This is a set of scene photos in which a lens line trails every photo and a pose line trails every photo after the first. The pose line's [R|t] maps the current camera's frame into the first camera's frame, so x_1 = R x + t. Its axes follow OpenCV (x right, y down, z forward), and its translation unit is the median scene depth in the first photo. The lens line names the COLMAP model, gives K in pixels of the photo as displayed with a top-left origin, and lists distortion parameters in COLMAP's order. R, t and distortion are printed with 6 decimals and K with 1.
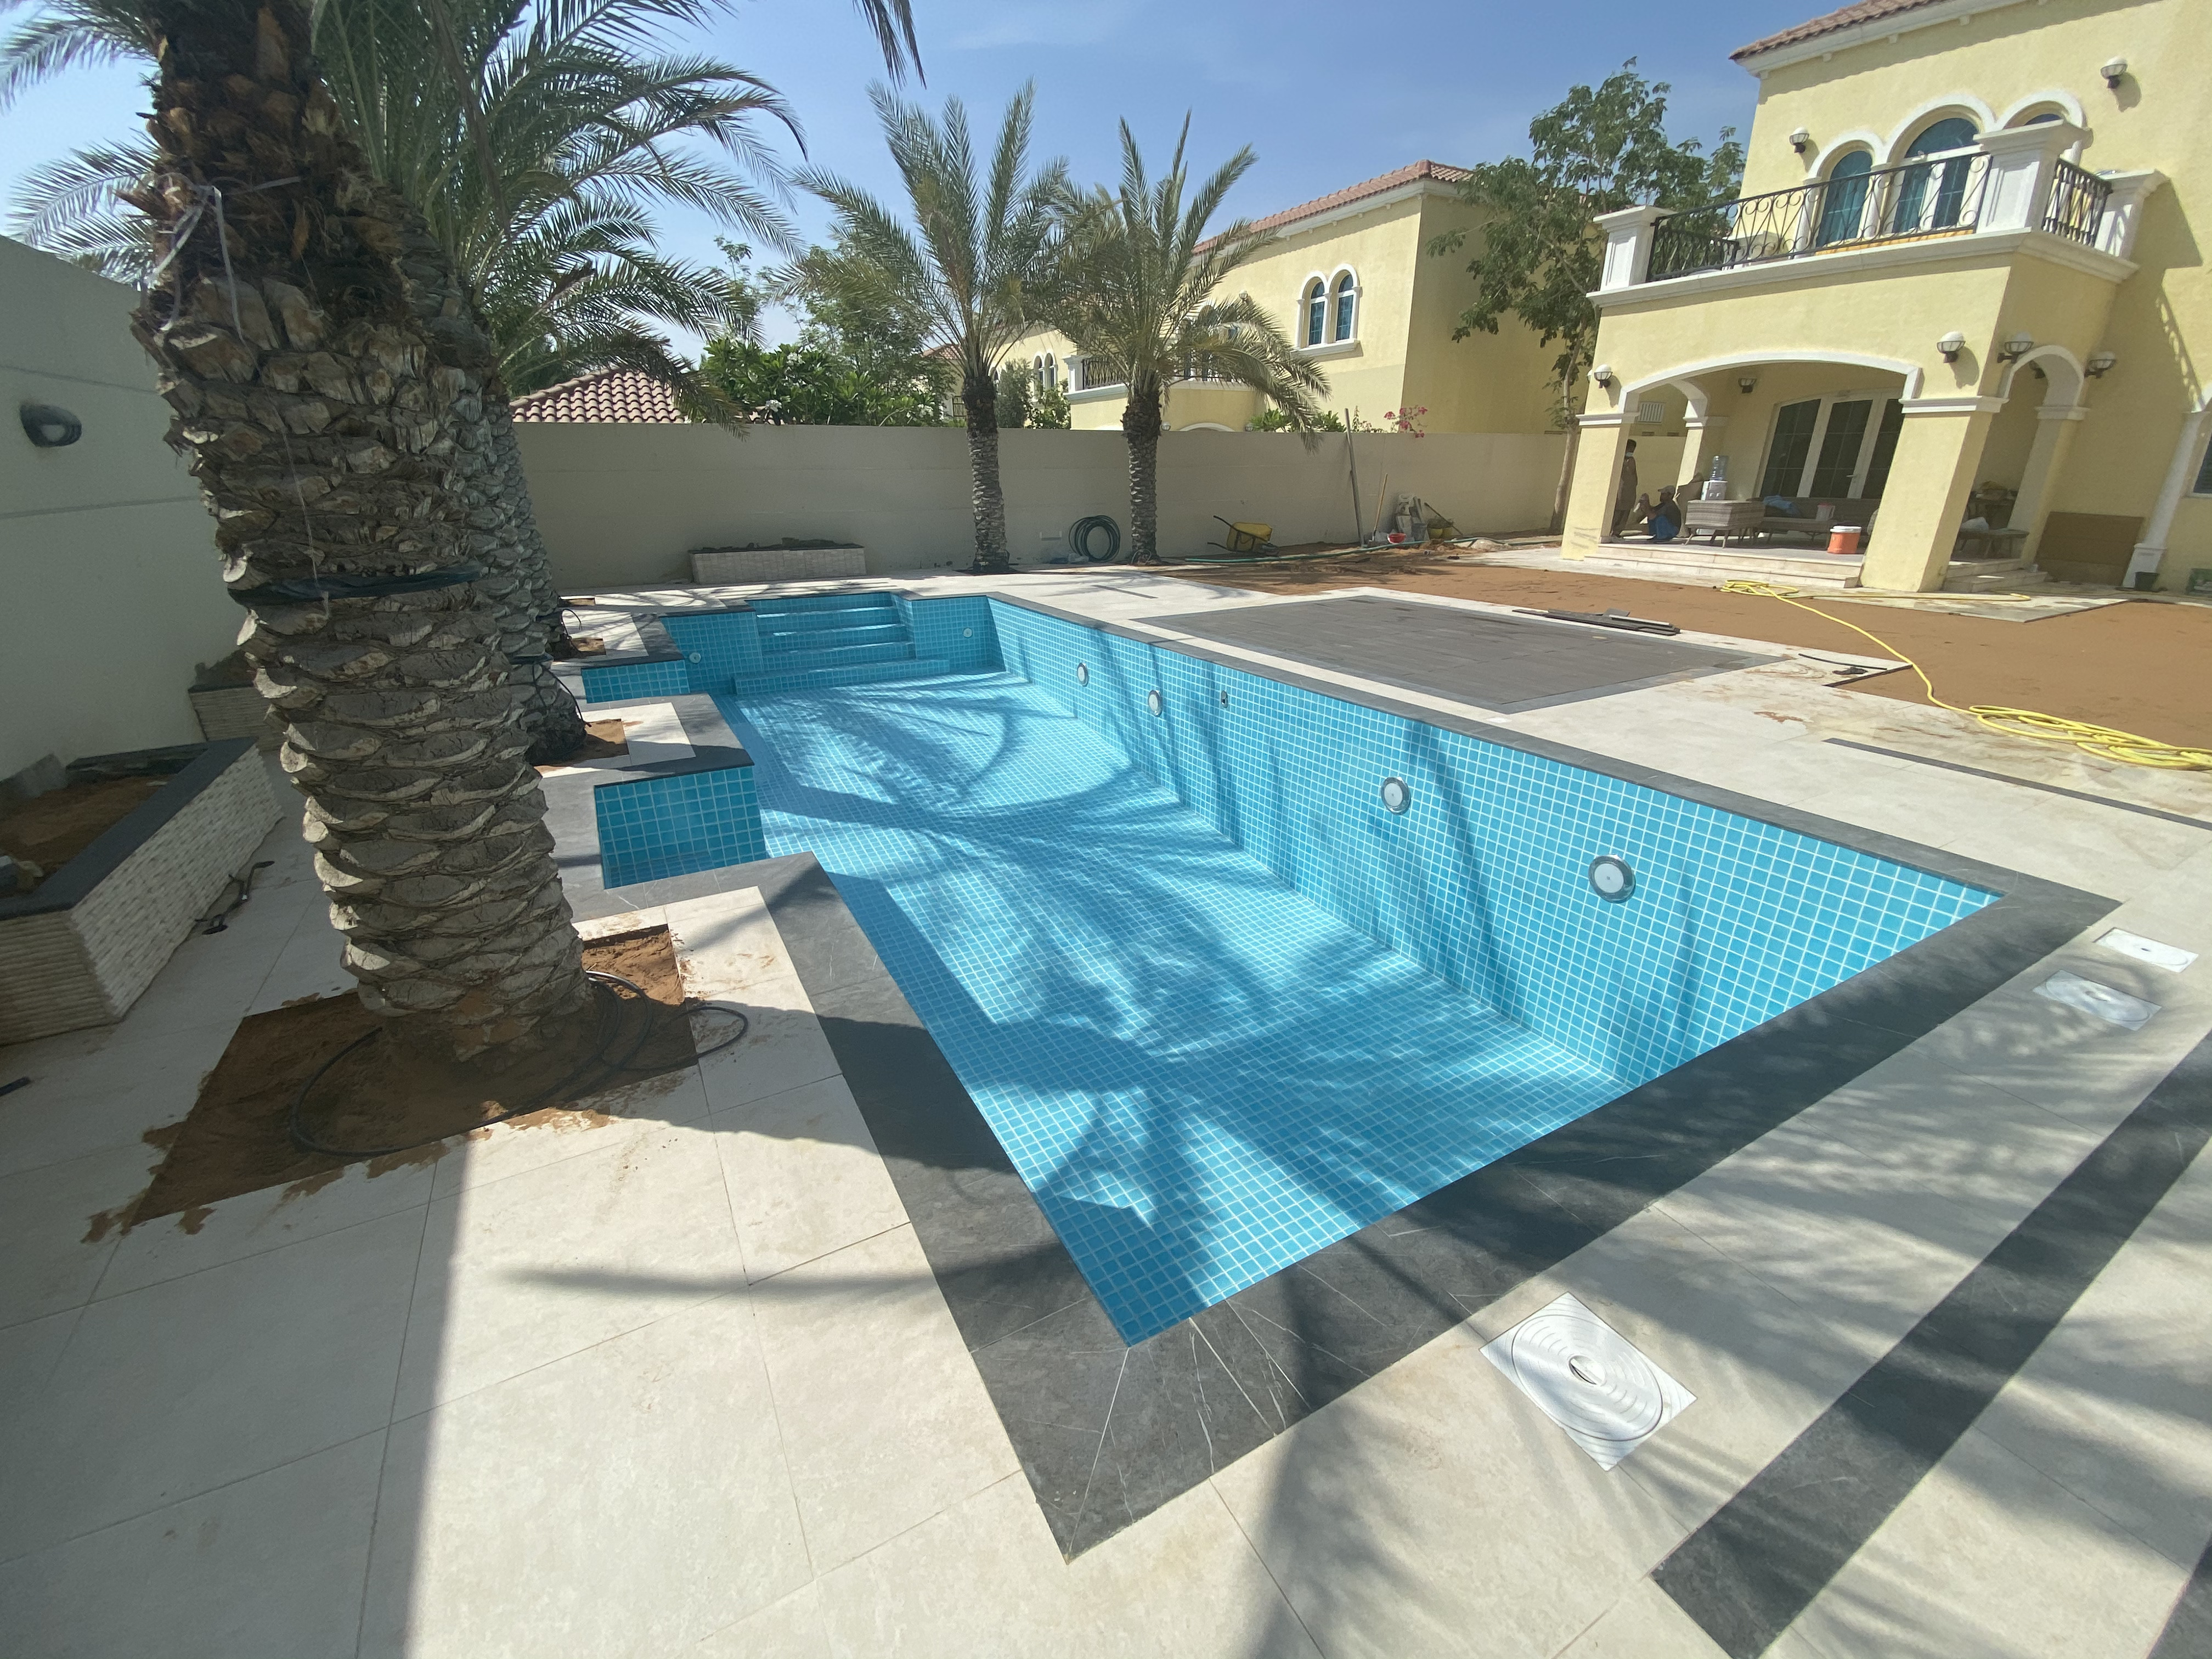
lens RADIAL K [[893.3, 0, 1104.7], [0, 893.3, 834.4], [0, 0, 1]] dist [0.015637, -0.015818]
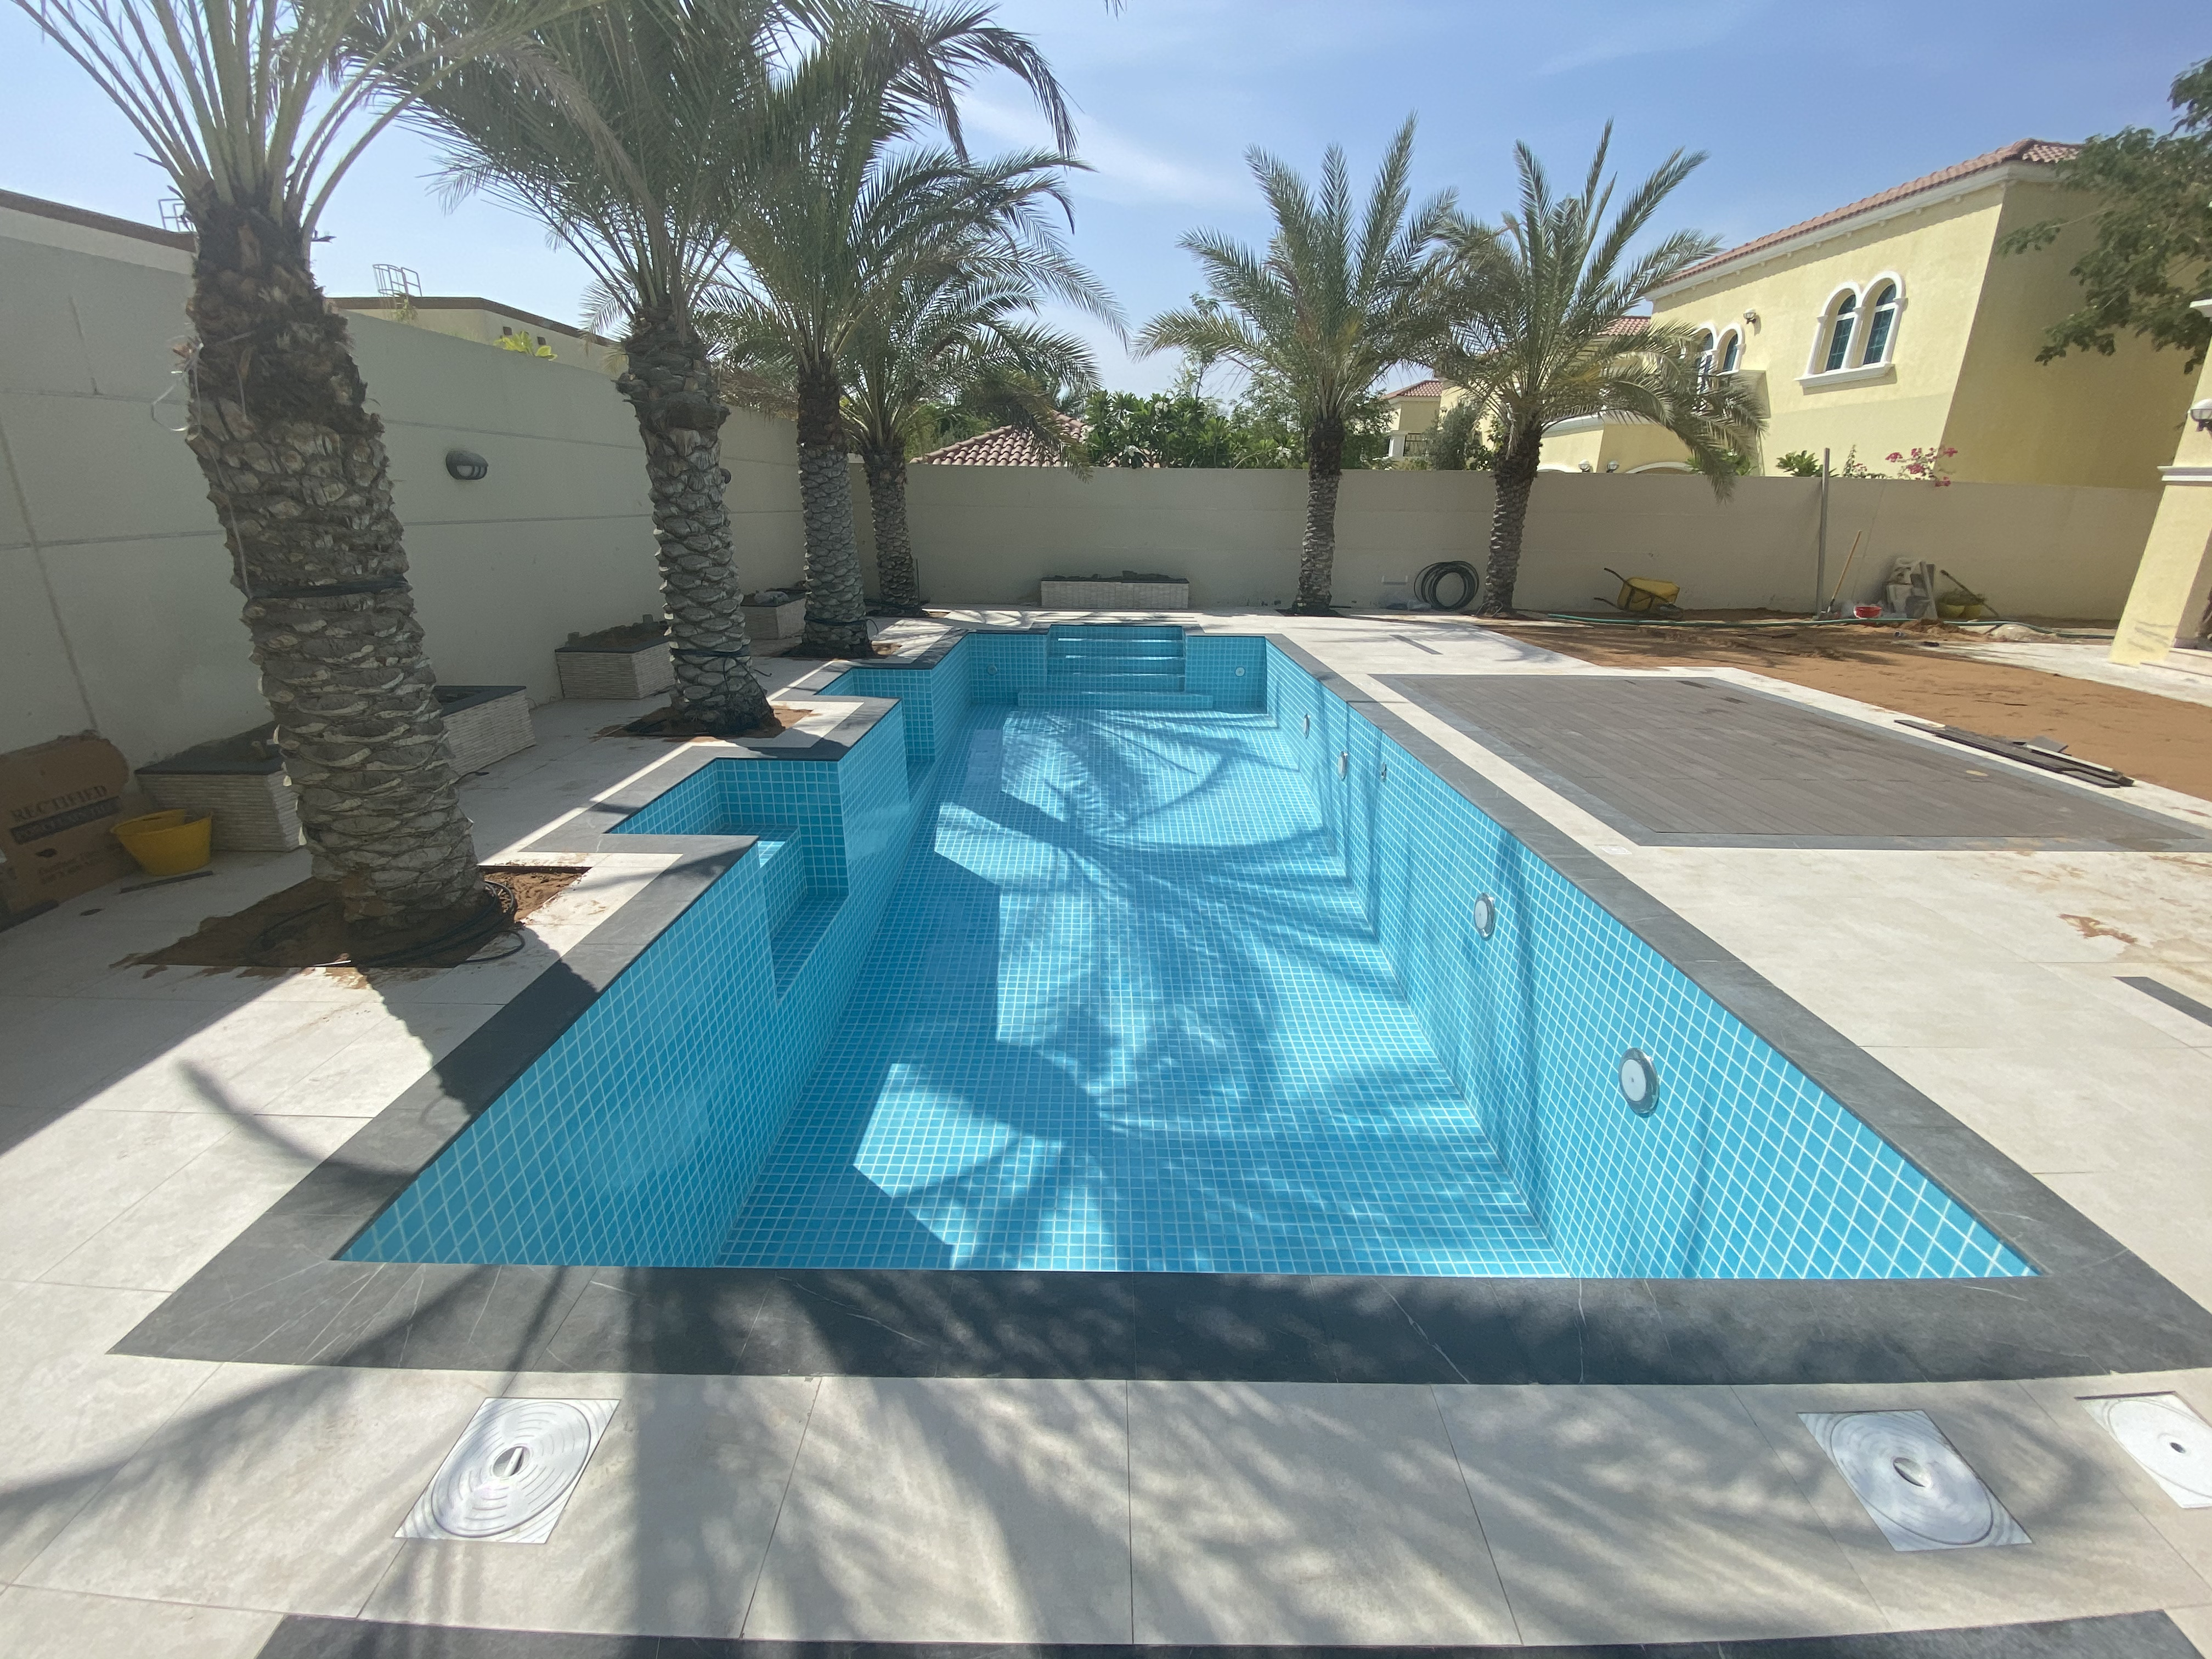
lens RADIAL K [[893.3, 0, 1104.4], [0, 893.3, 833.9], [0, 0, 1]] dist [0.015637, -0.015818]
pose [[0.875542, 0.187124, -0.445433, 0.323638], [-0.202352, 0.979218, 0.013621, -0.050528], [0.438725, 0.078209, 0.895212, 0.082233]]
